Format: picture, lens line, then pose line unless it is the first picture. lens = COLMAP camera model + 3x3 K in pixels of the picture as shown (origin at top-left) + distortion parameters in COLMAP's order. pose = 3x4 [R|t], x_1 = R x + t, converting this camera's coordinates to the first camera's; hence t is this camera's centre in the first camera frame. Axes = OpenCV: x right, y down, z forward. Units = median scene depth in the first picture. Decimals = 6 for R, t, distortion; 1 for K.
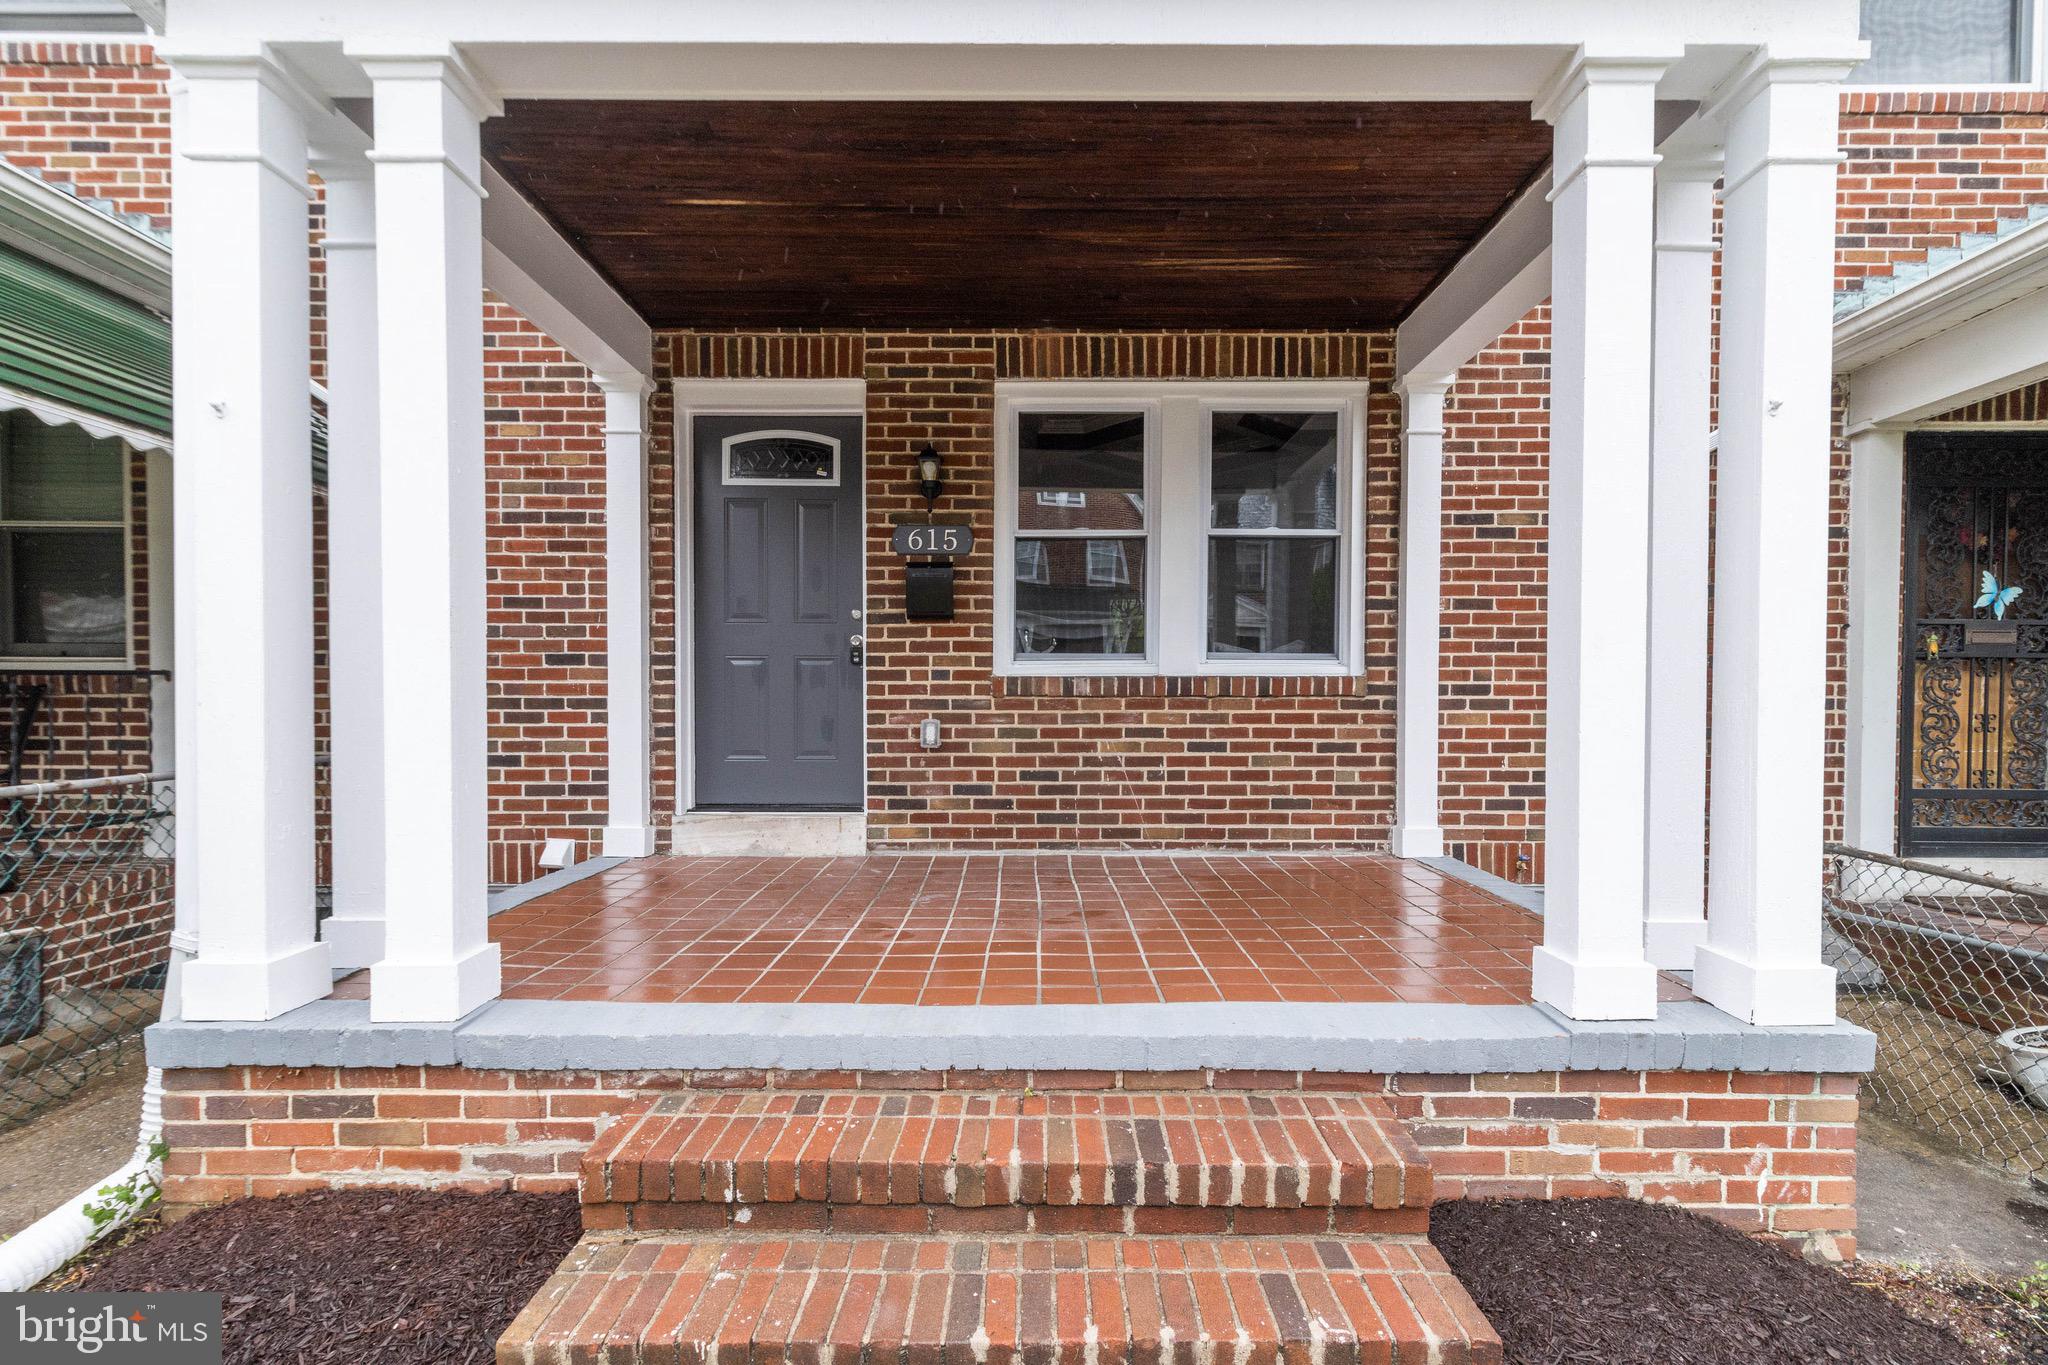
lens RADIAL K [[967.4, 0, 1028.8], [0, 967.4, 691.0], [0, 0, 1]] dist [0.004237, 0.000539]
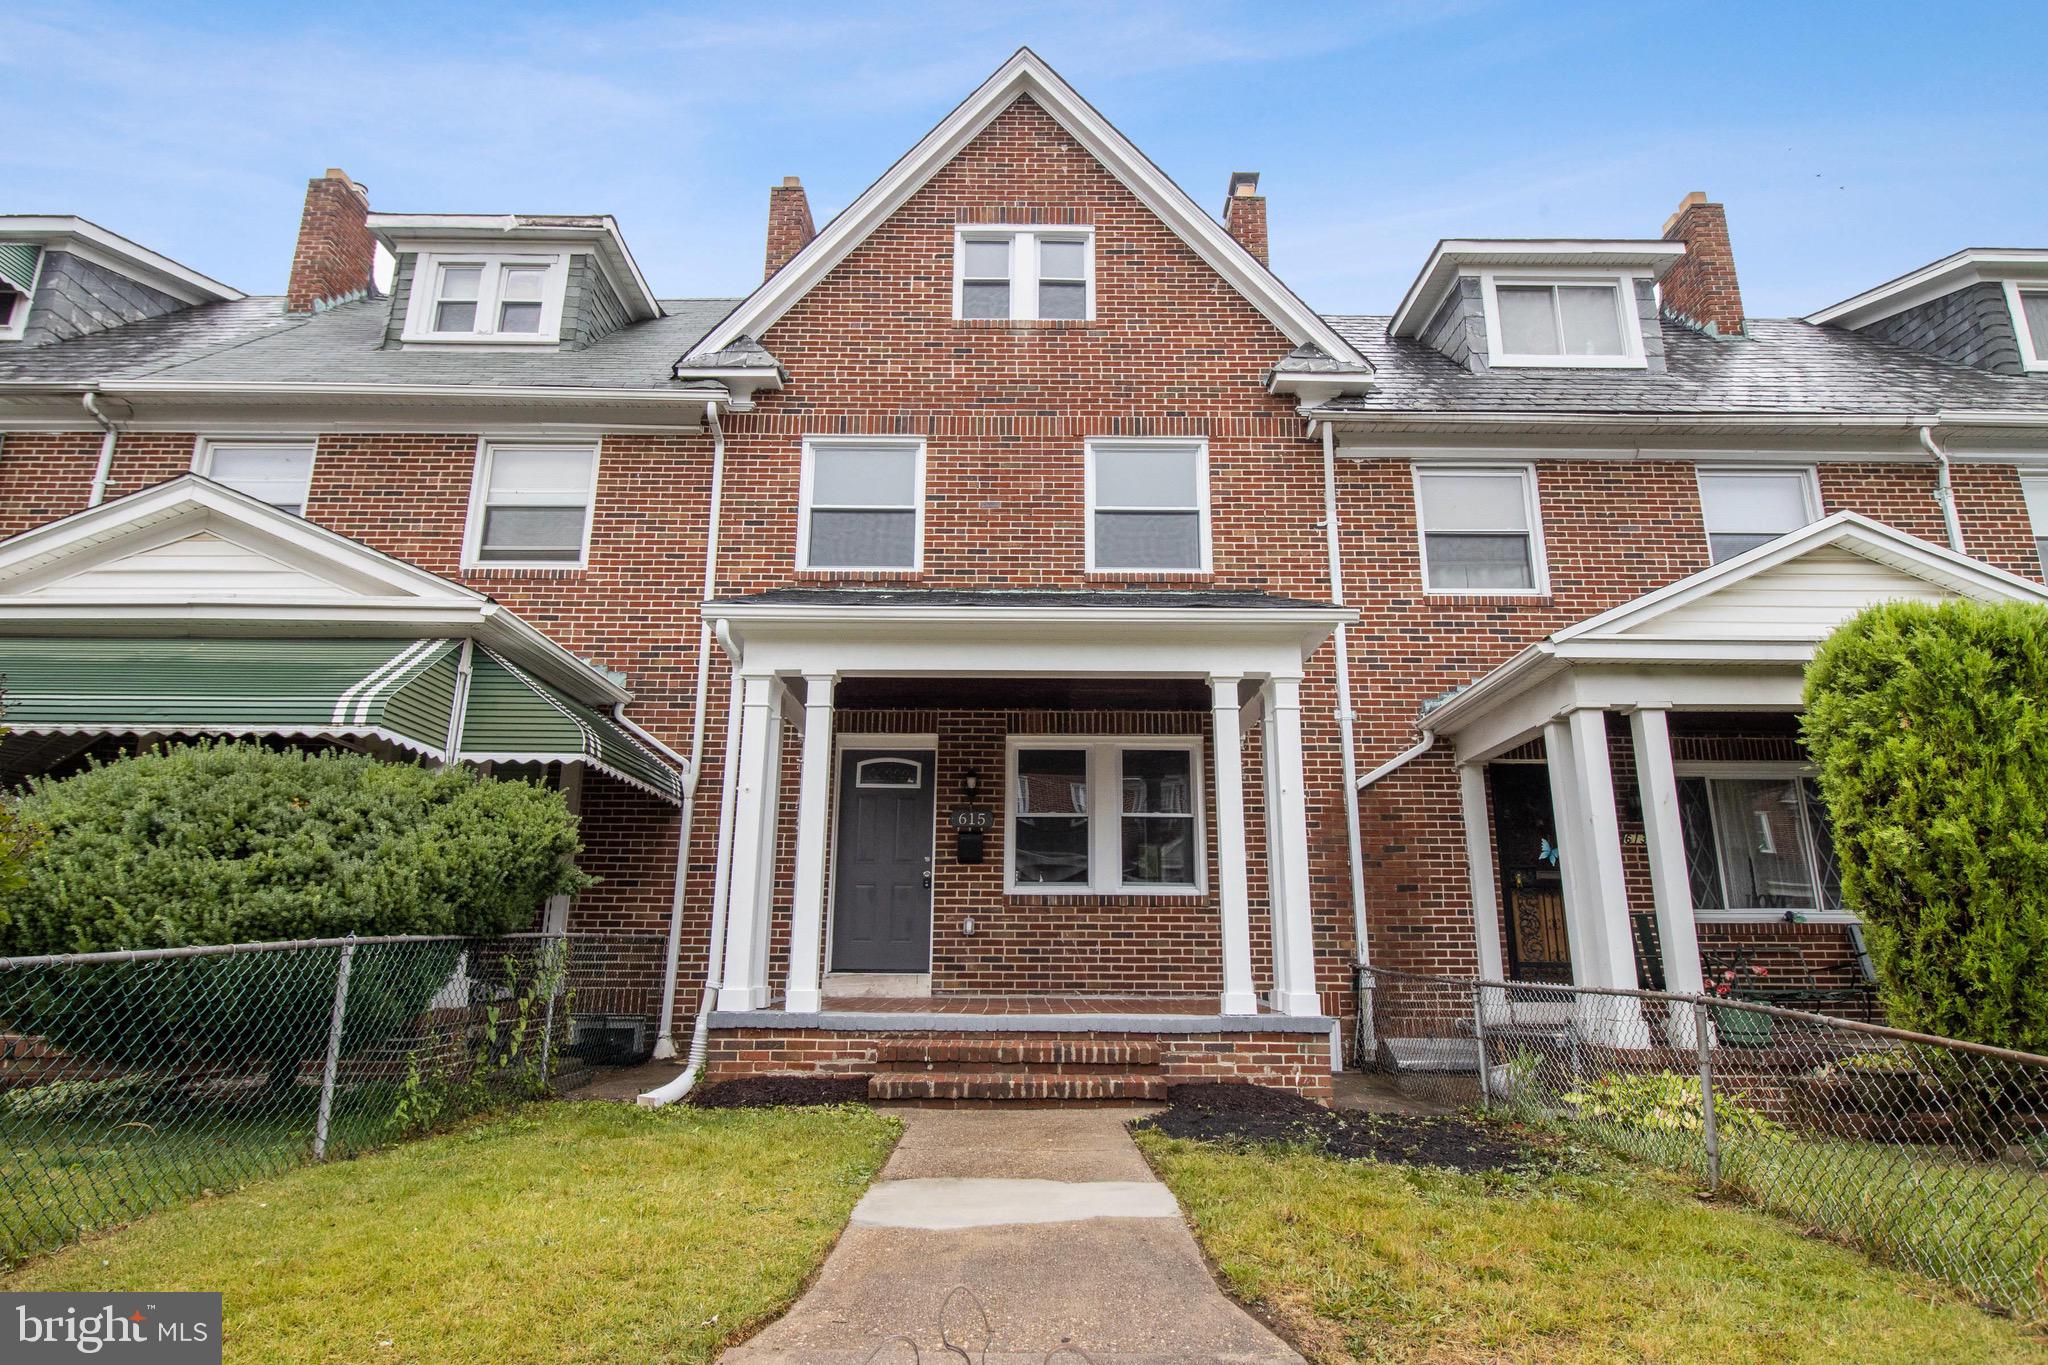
lens RADIAL K [[1072.8, 0, 1027.7], [0, 1072.8, 666.2], [0, 0, 1]] dist [0.007650, 0.000301]
pose [[0.999924, 0.006477, 0.010538, -0.015820], [-0.003651, 0.968539, -0.248835, 0.071308], [-0.011818, 0.248778, 0.968489, -1.063019]]
